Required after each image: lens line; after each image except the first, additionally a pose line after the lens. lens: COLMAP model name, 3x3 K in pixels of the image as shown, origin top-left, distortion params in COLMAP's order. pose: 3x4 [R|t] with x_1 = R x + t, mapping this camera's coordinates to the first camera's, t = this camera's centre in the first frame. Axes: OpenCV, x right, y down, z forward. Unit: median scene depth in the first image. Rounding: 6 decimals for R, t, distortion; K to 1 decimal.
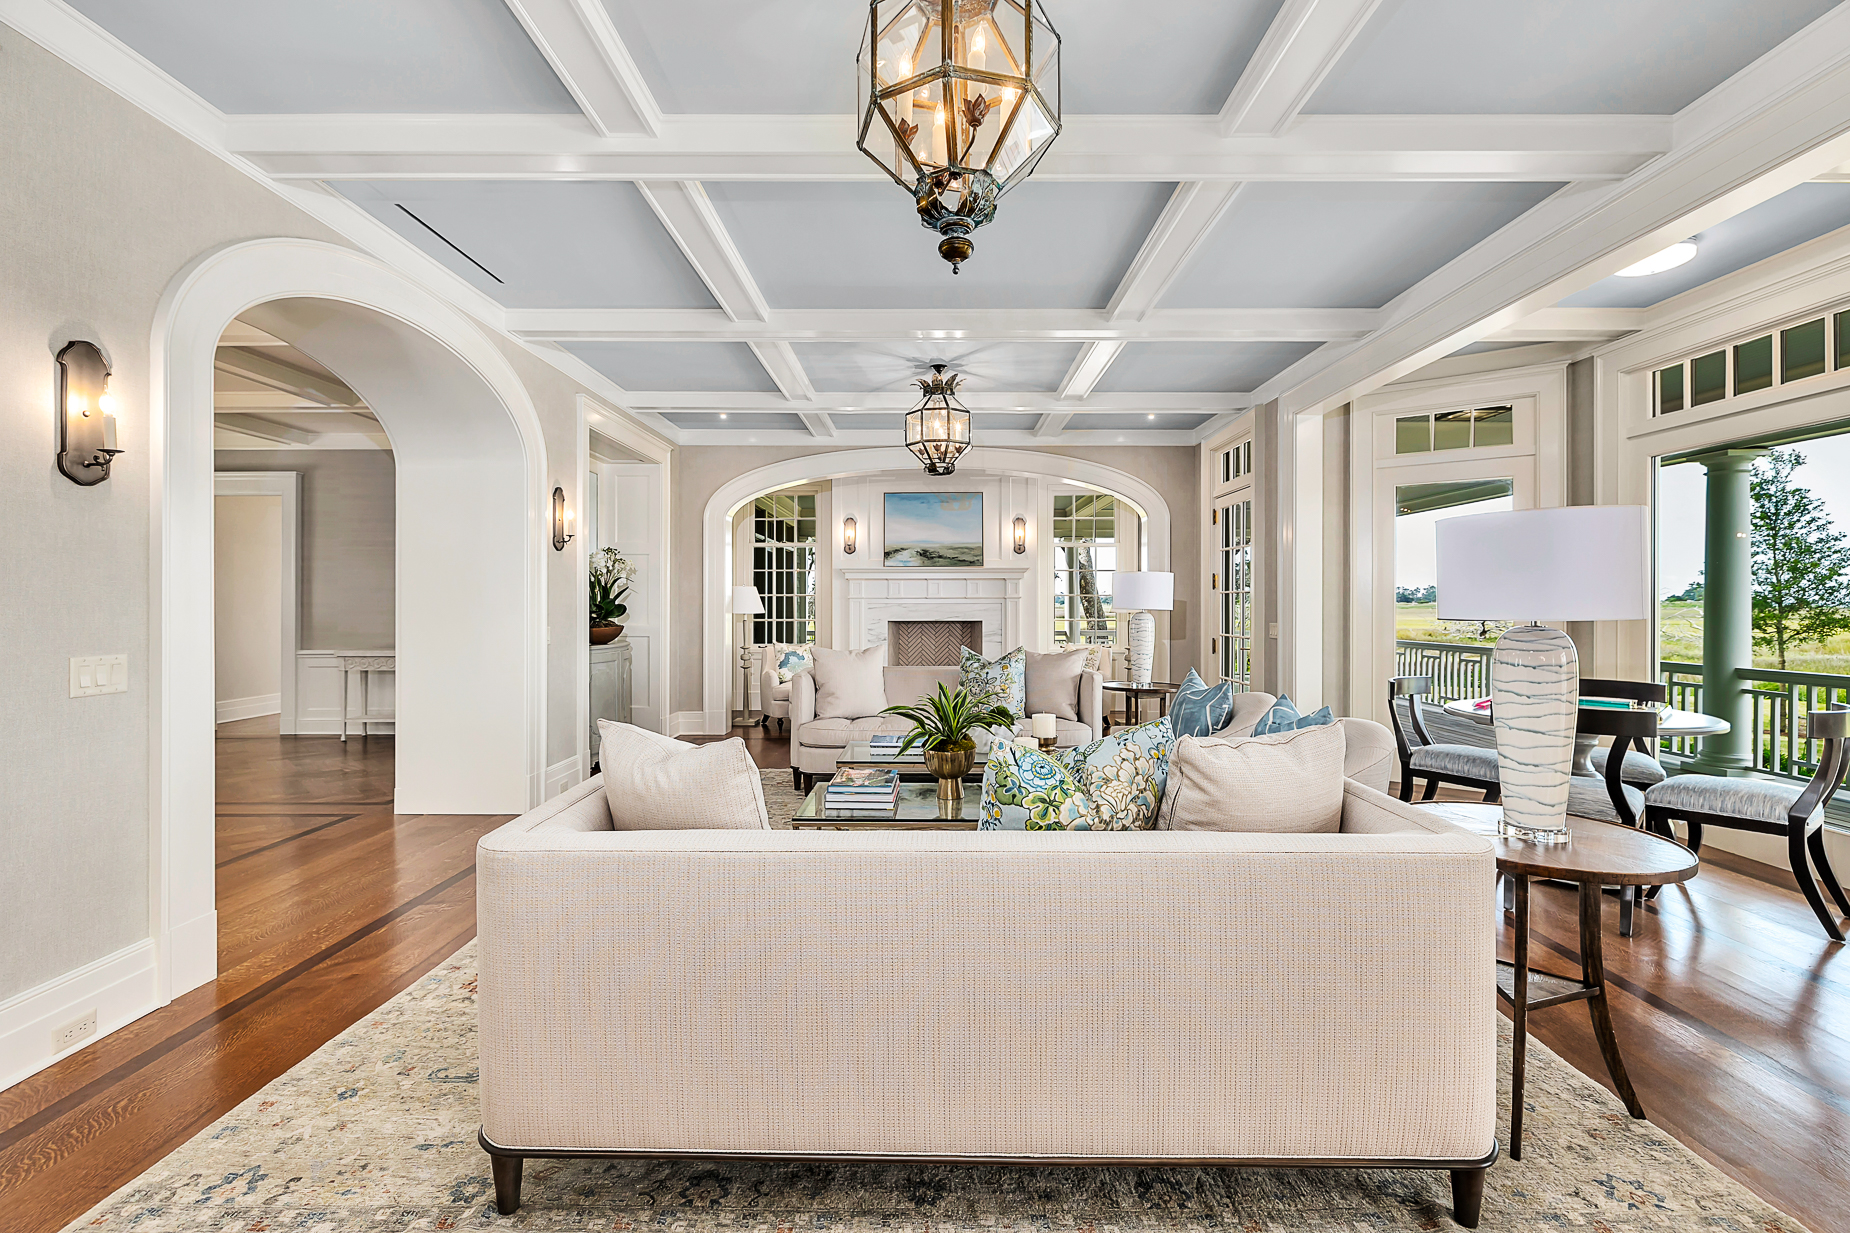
lens RADIAL K [[790.7, 0, 924.5], [0, 790.7, 607.8], [0, 0, 1]] dist [0.000846, 0.000066]
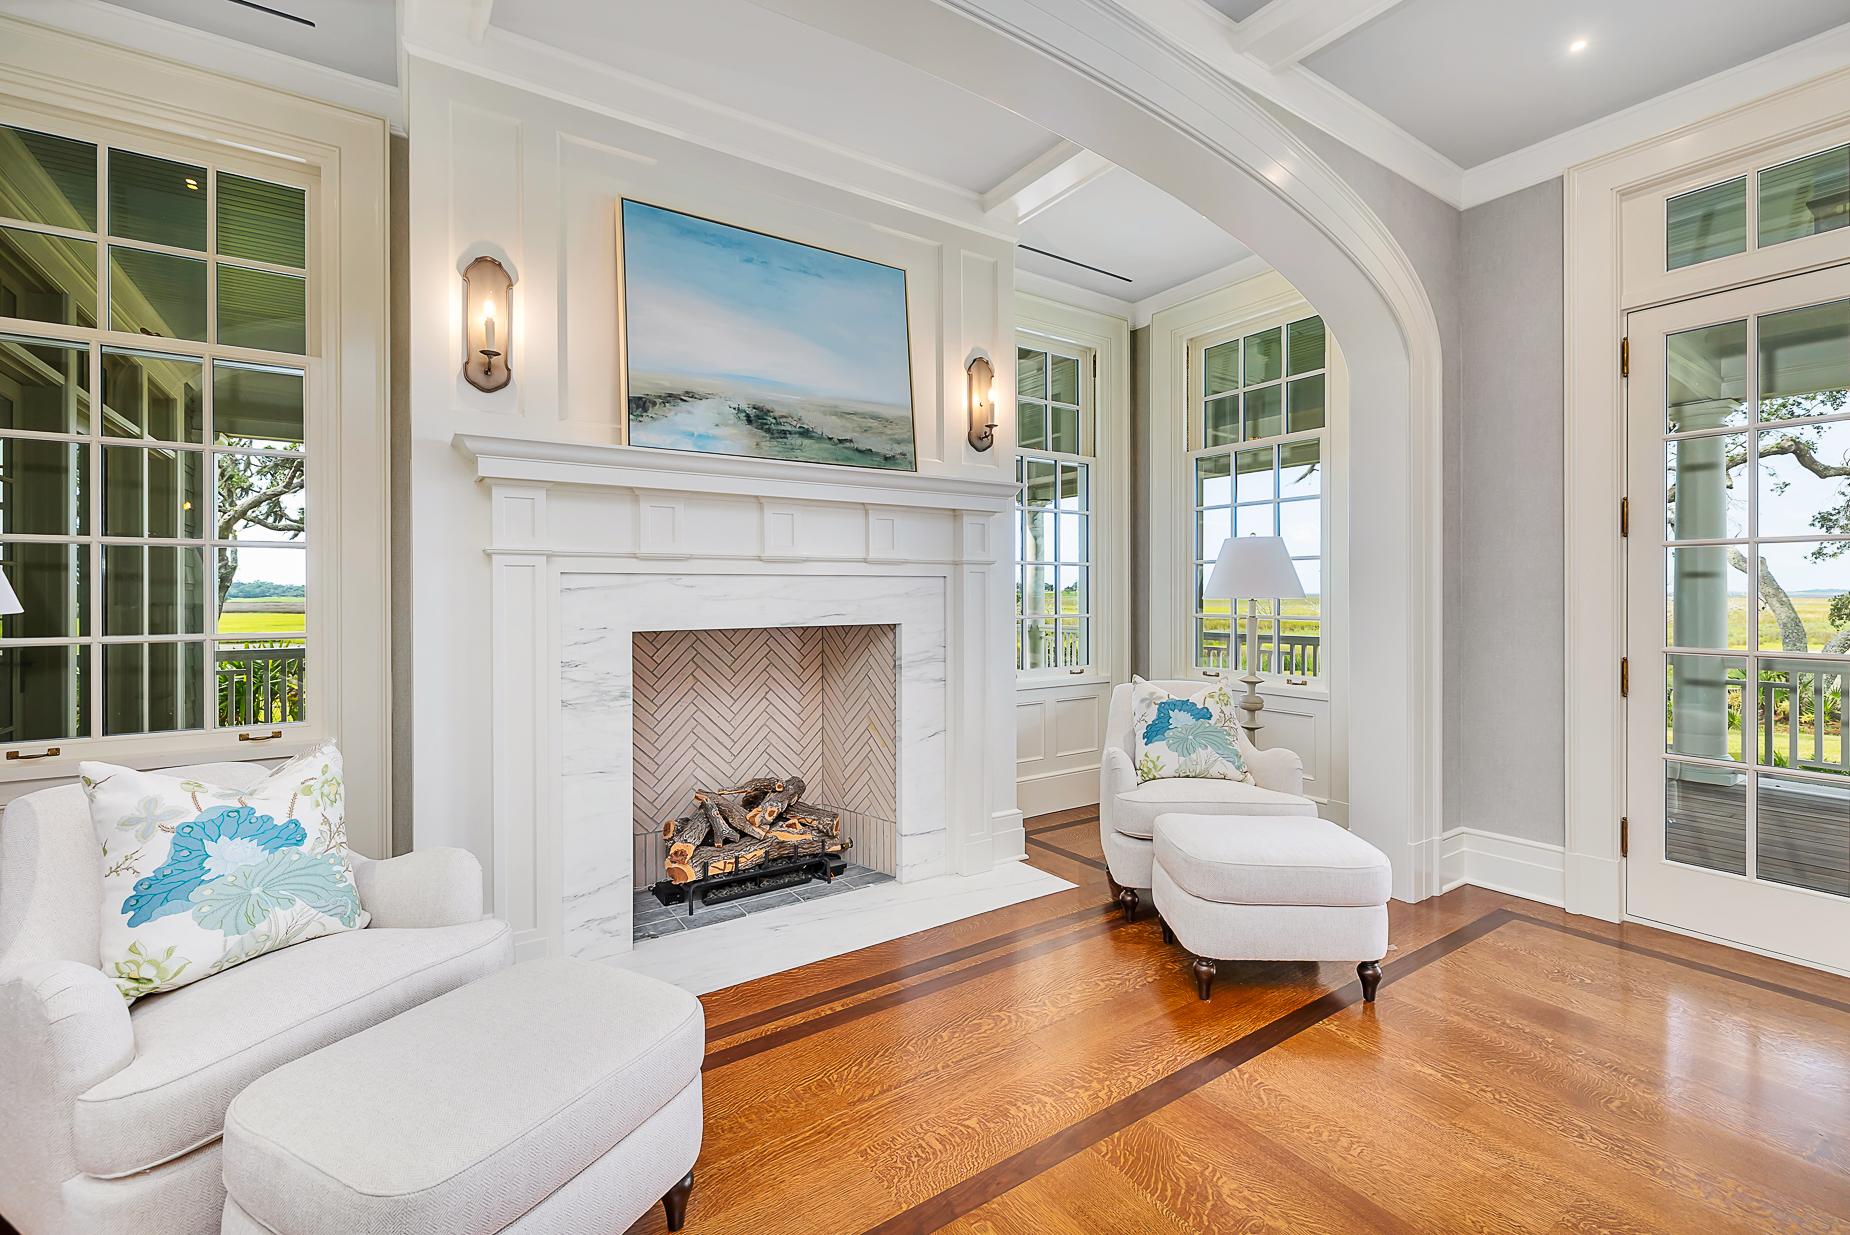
lens RADIAL K [[807.2, 0, 940.2], [0, 807.2, 593.6], [0, 0, 1]] dist [0.001749, 0.000182]
pose [[0.813907, -0.007030, 0.580952, -0.130002], [0.012294, 0.999911, -0.005124, 0.004680], [-0.580864, 0.011313, 0.813922, 0.688518]]
